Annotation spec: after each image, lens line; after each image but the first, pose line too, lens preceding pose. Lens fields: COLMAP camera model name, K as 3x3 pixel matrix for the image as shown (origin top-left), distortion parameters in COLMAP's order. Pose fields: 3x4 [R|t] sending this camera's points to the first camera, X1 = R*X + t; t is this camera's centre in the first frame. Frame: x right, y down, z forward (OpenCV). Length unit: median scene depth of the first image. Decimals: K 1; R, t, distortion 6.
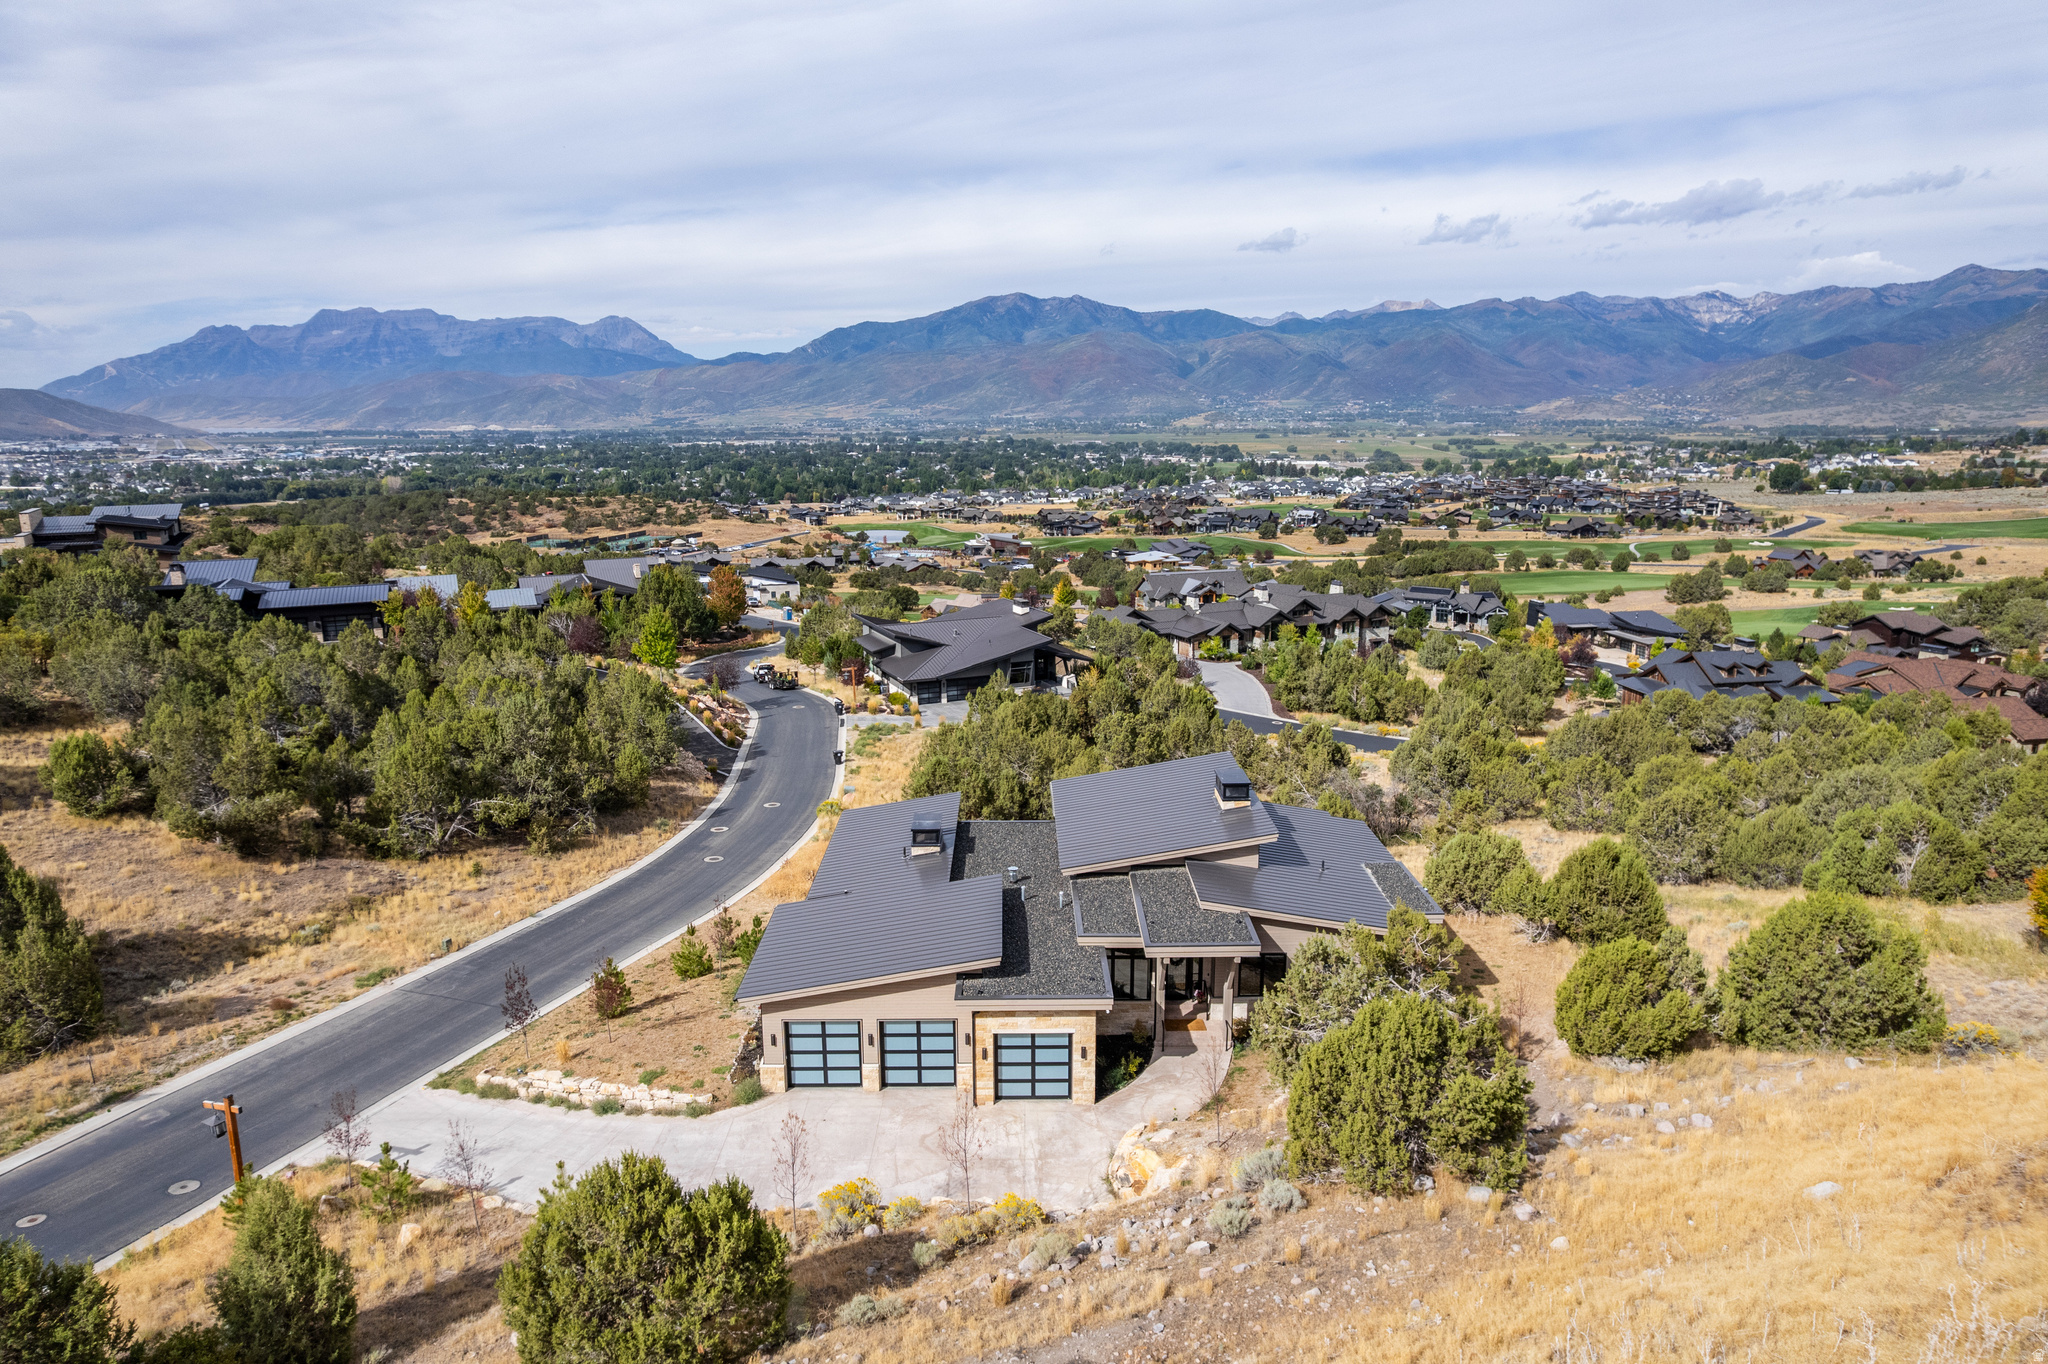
lens RADIAL K [[1313.6, 0, 1020.7], [0, 1313.6, 678.1], [0, 0, 1]] dist [-0.079325, 0.070348]
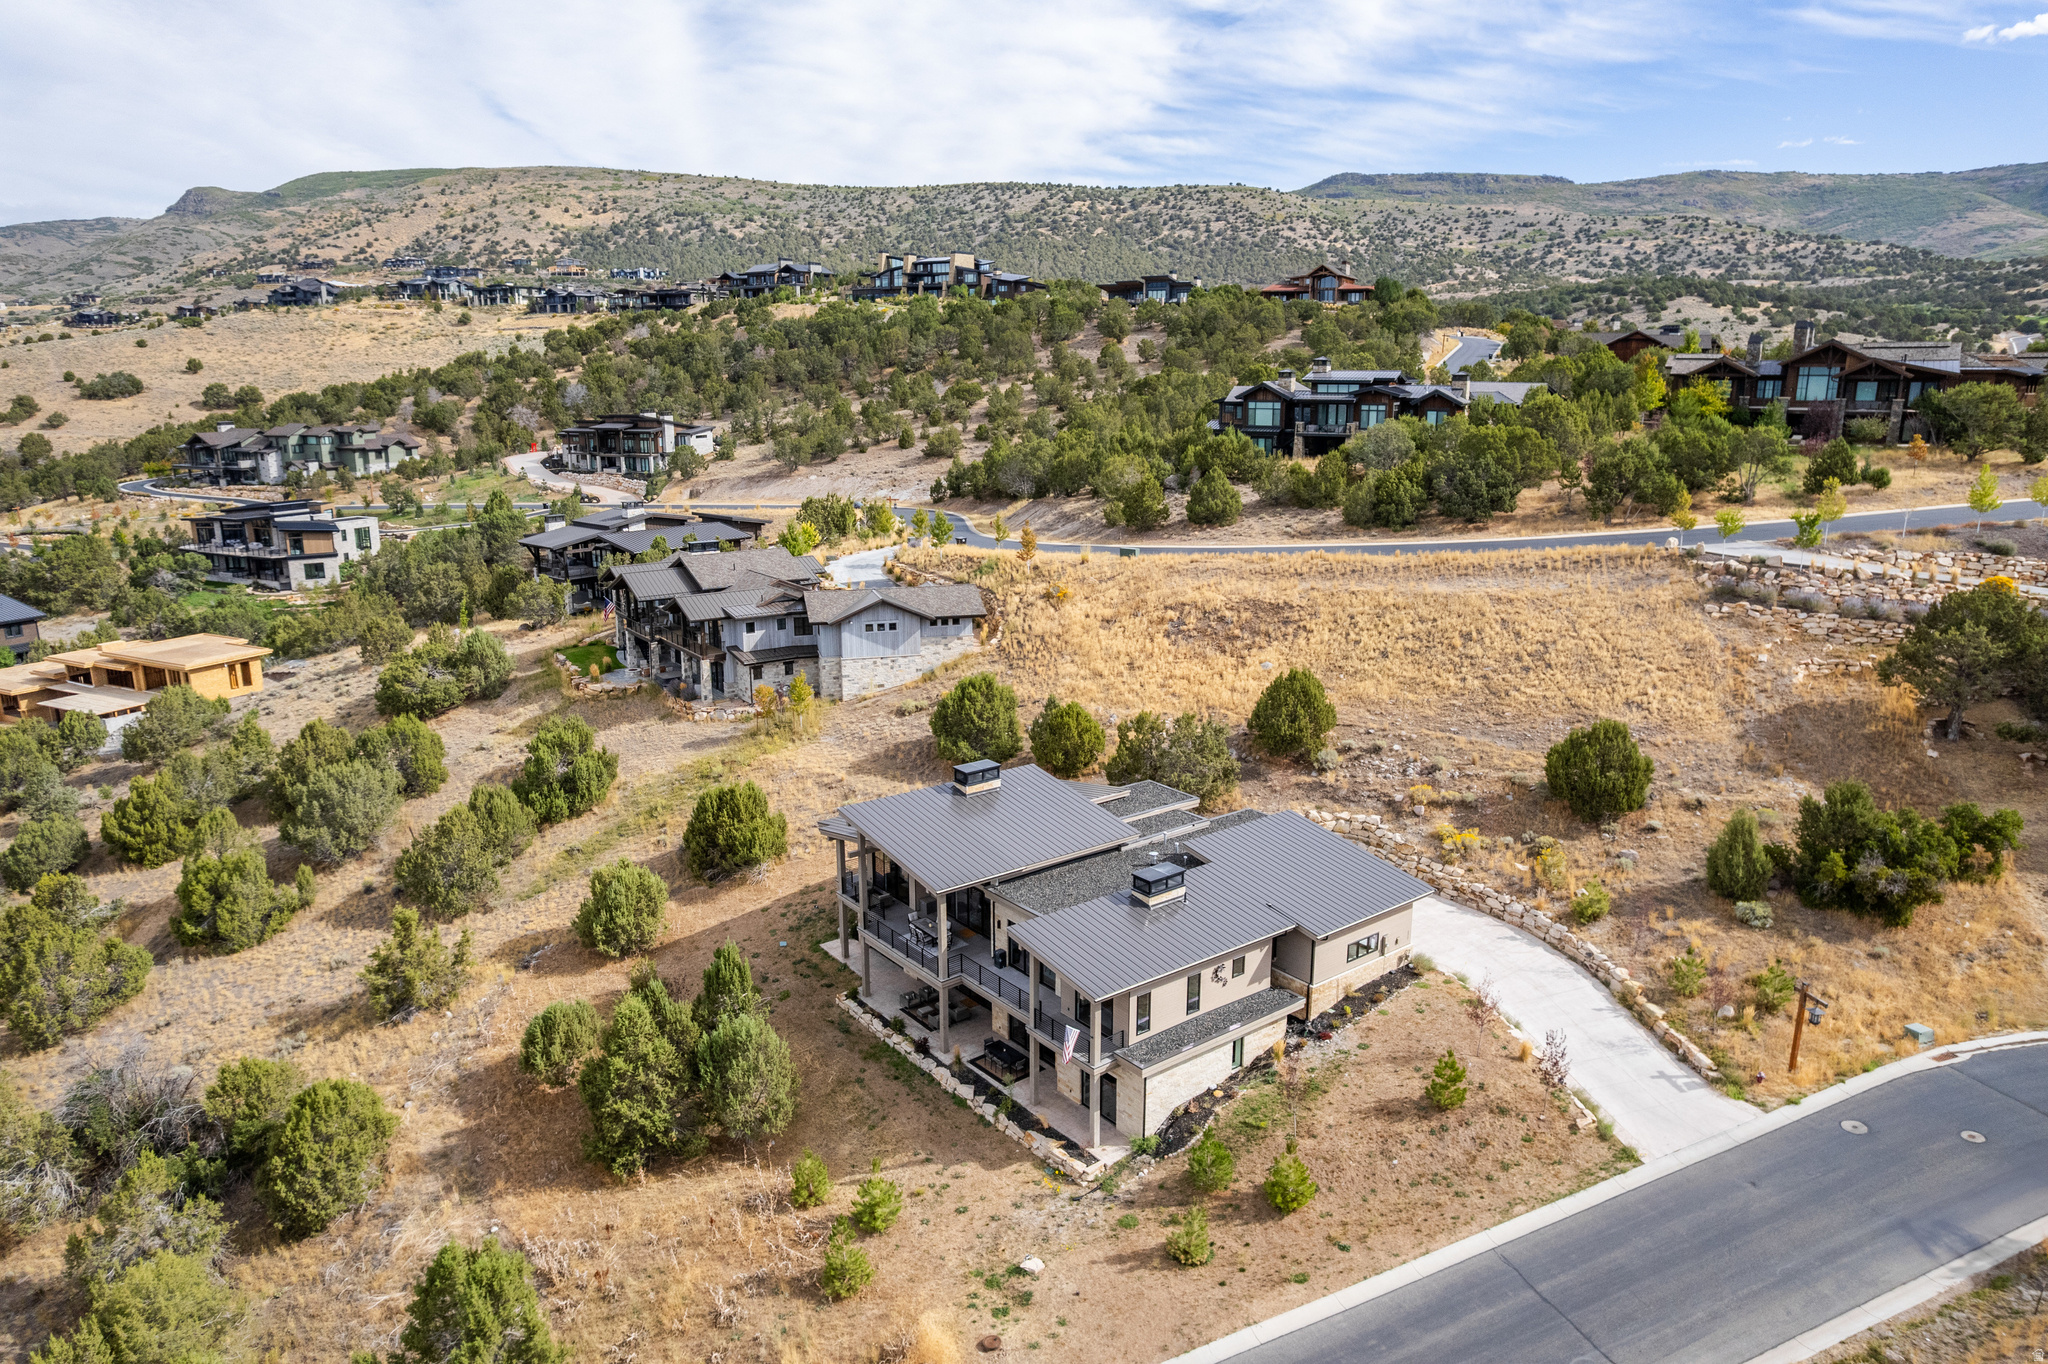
lens RADIAL K [[1314.7, 0, 1024.0], [0, 1314.7, 682.0], [0, 0, 1]] dist [-0.089512, 0.081770]
pose [[-0.599288, -0.181848, 0.779606, -0.062922], [0.174232, 0.920884, 0.348735, -0.032578], [-0.781343, 0.344825, -0.520191, 0.125565]]
